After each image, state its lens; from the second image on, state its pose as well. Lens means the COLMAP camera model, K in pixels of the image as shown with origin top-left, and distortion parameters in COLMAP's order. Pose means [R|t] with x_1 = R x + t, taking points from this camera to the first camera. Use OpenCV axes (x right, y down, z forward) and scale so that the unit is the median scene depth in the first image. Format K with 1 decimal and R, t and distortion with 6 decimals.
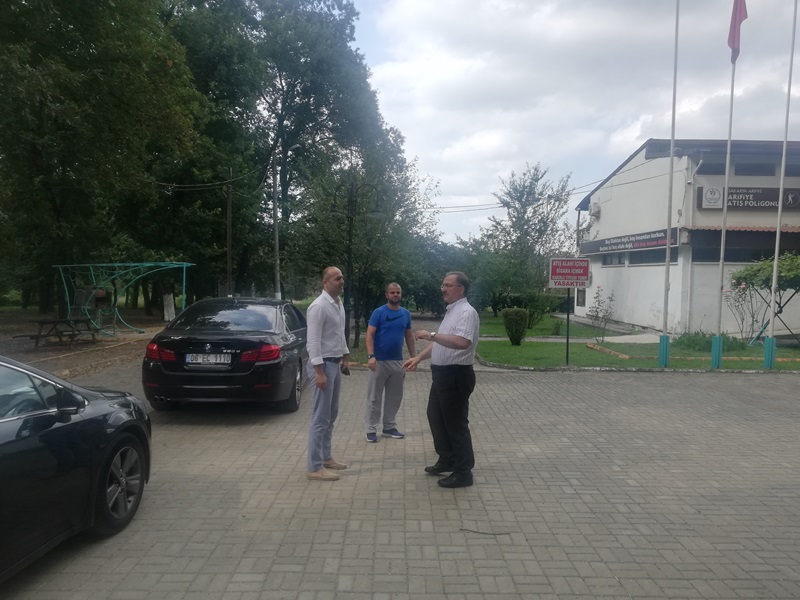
lens RADIAL K [[576.8, 0, 400.0], [0, 576.8, 300.0], [0, 0, 1]] dist [0.005023, -0.004195]
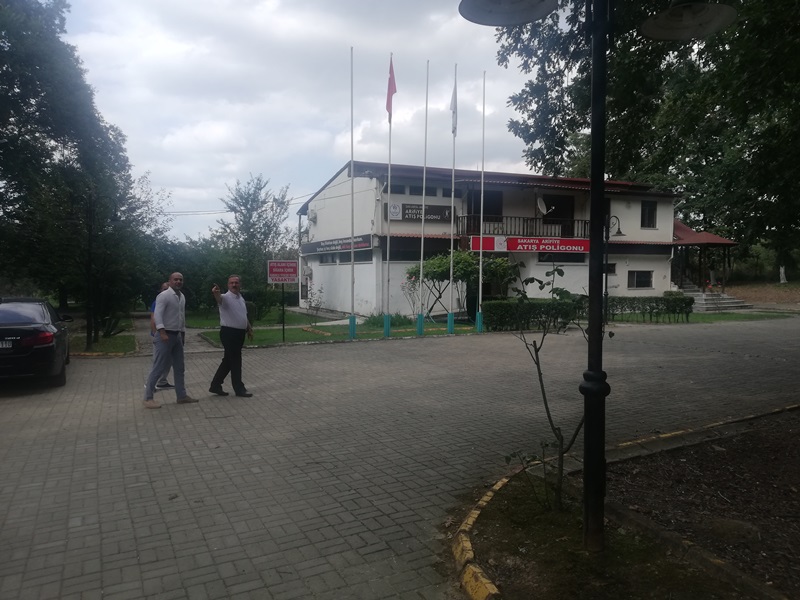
lens RADIAL K [[576.8, 0, 400.0], [0, 576.8, 300.0], [0, 0, 1]] dist [0.005023, -0.004195]
pose [[0.898506, -0.037476, 0.437359, -0.018478], [0.035123, 0.999292, 0.013471, 0.003991], [-0.437554, 0.003258, 0.899186, -0.131109]]
